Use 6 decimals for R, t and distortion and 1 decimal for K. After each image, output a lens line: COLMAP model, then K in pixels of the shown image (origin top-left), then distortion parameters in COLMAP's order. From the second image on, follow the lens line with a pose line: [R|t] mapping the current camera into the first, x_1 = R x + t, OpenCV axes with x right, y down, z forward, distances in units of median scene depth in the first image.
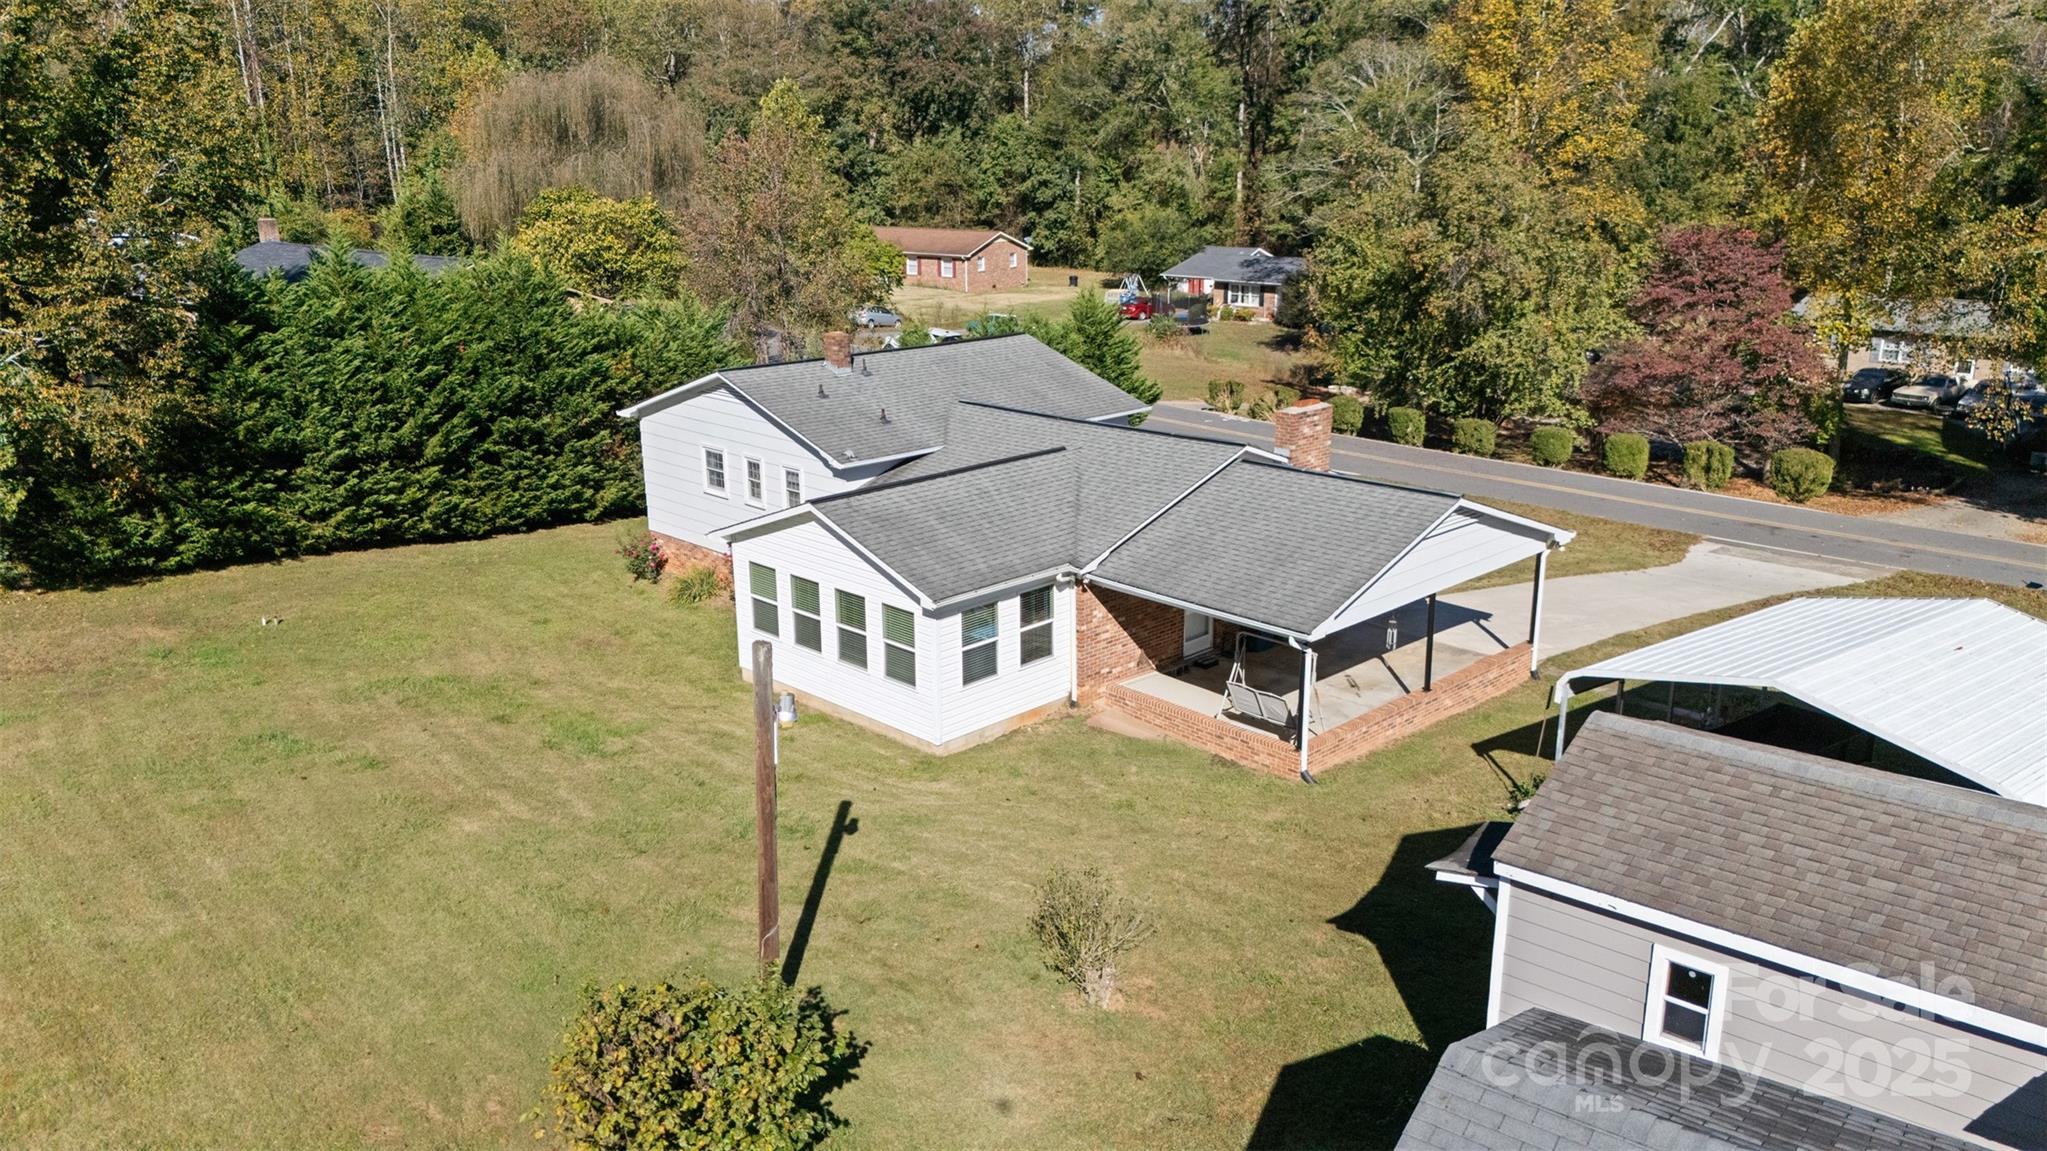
lens RADIAL K [[1489.0, 0, 1005.4], [0, 1489.0, 582.7], [0, 0, 1]] dist [0.075644, -0.068093]
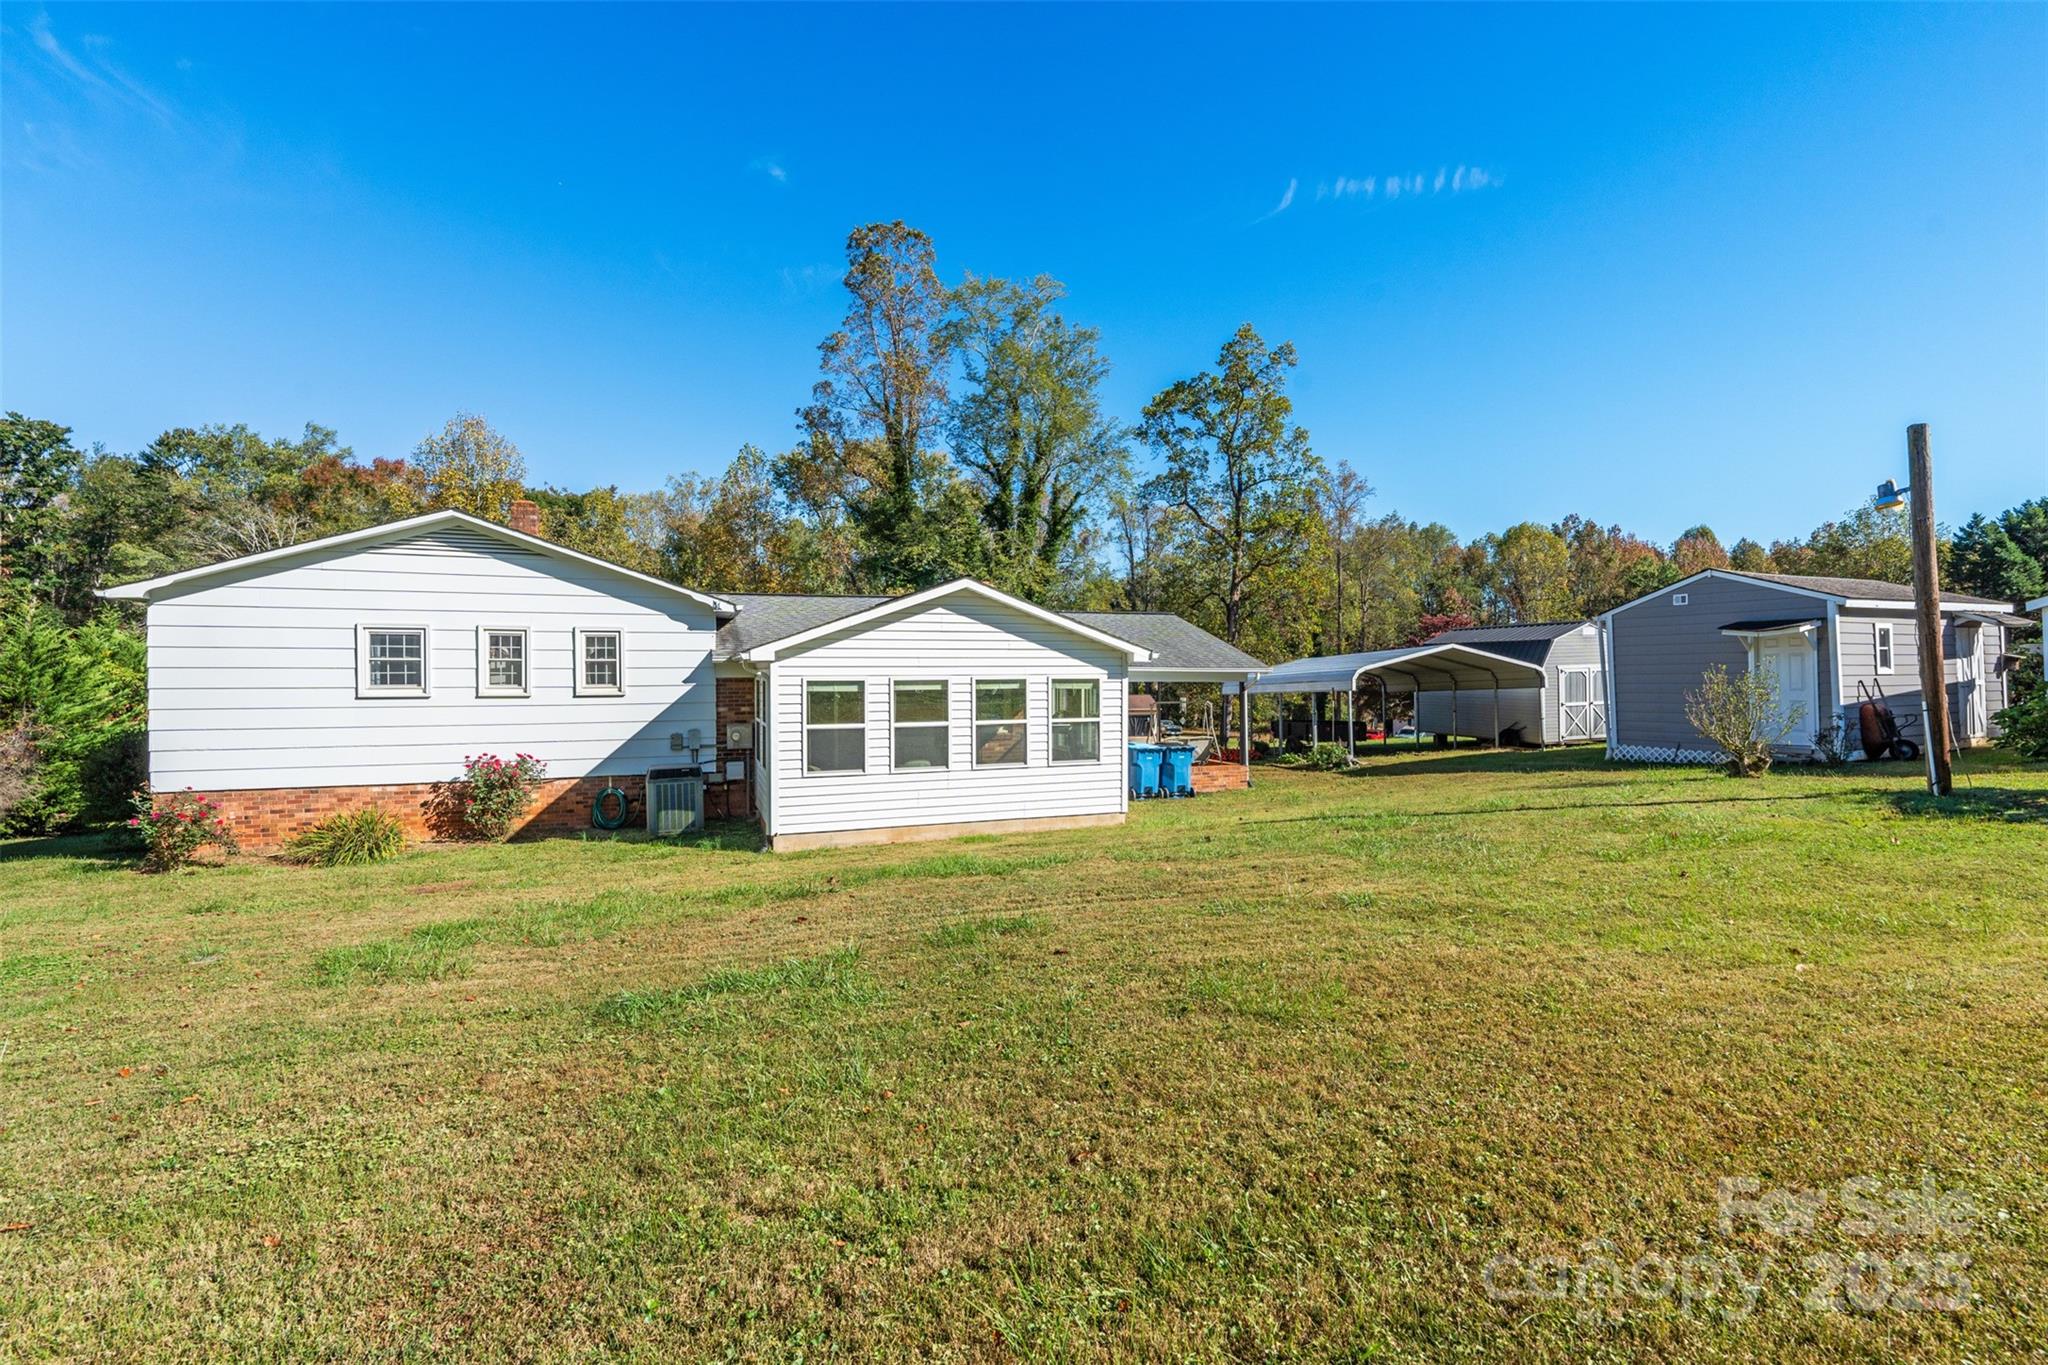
lens RADIAL K [[910.2, 0, 1023.4], [0, 910.2, 674.3], [0, 0, 1]] dist [-0.006490, -0.001303]
pose [[0.409569, 0.000256, 0.912279, -0.423487], [0.261022, 0.958161, -0.117455, 0.050513], [-0.874140, 0.286231, 0.392366, 0.549765]]
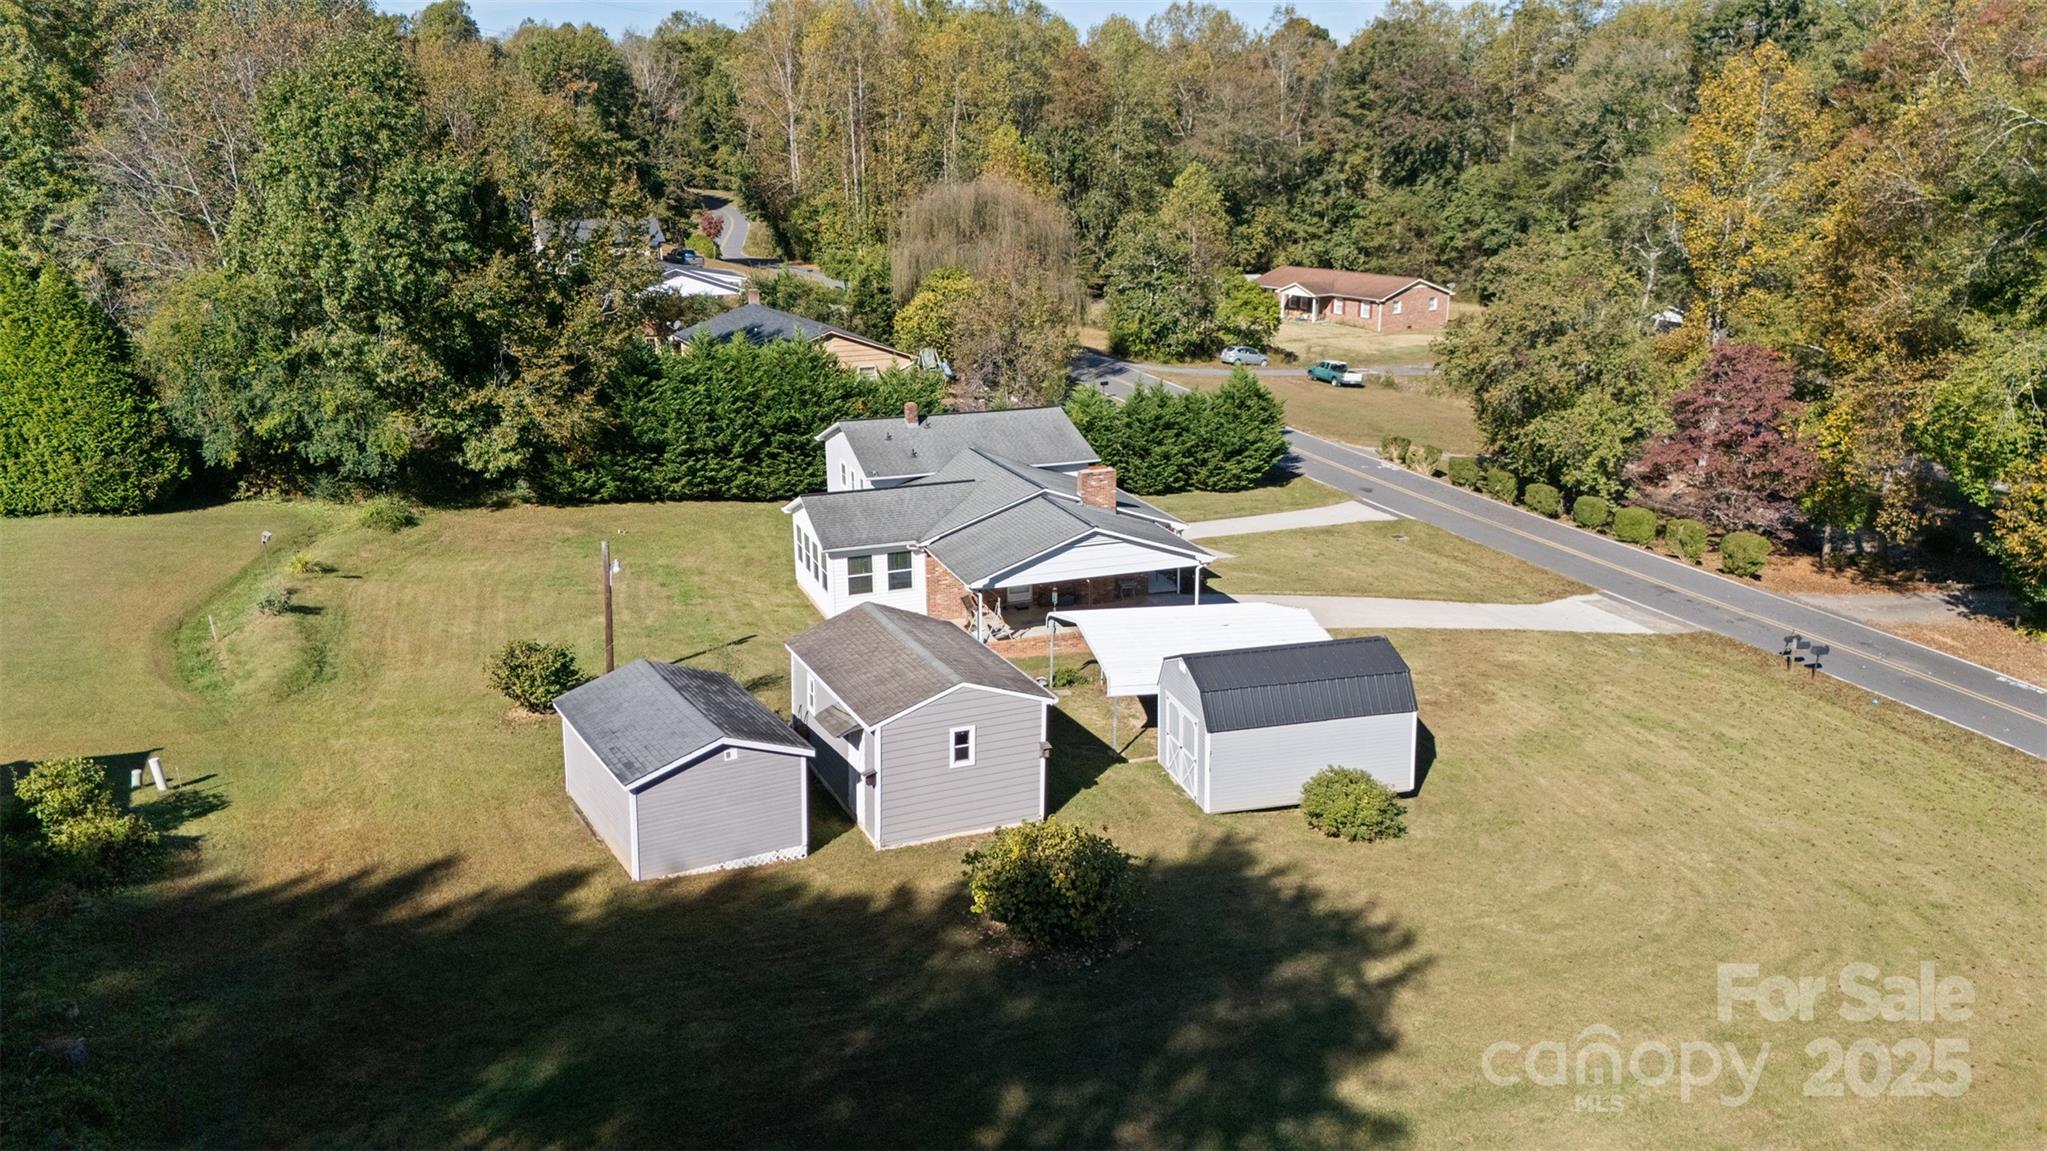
lens RADIAL K [[1489.0, 0, 1029.8], [0, 1489.0, 587.5], [0, 0, 1]] dist [0.075644, -0.068093]
pose [[0.914128, 0.118500, -0.387720, 0.659942], [-0.115416, 0.992823, 0.031324, -0.021233], [0.388649, 0.016115, 0.921245, -0.508812]]
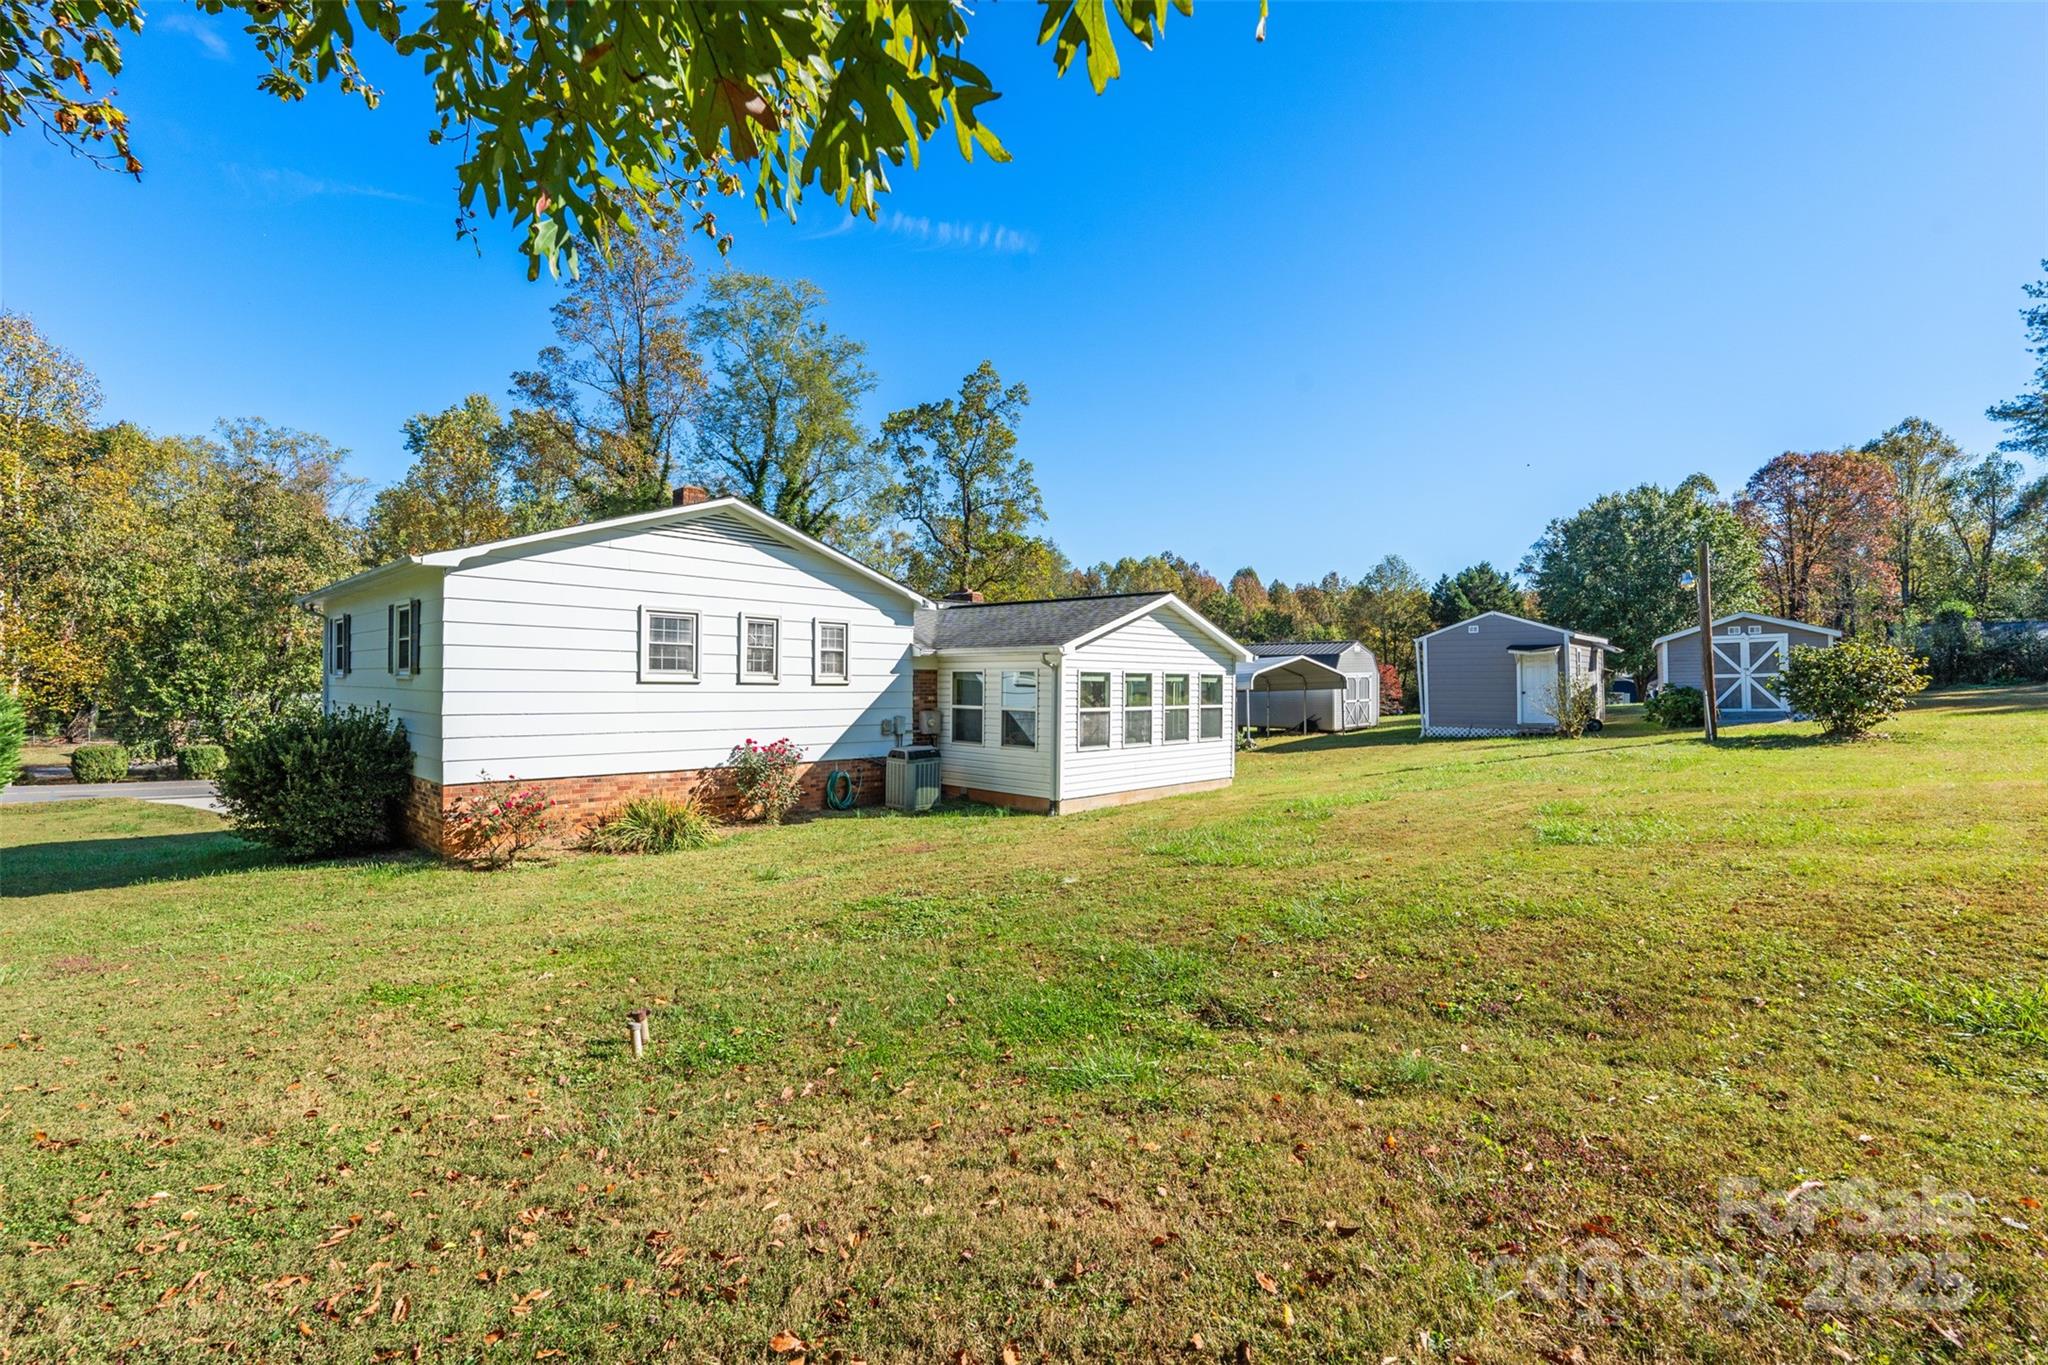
lens RADIAL K [[910.2, 0, 1033.9], [0, 910.2, 682.8], [0, 0, 1]] dist [-0.006490, -0.001303]
pose [[-0.030247, 0.002173, 0.999540, -0.565482], [0.275649, 0.961238, 0.006251, -0.015301], [-0.960782, 0.275711, -0.029673, 0.801864]]
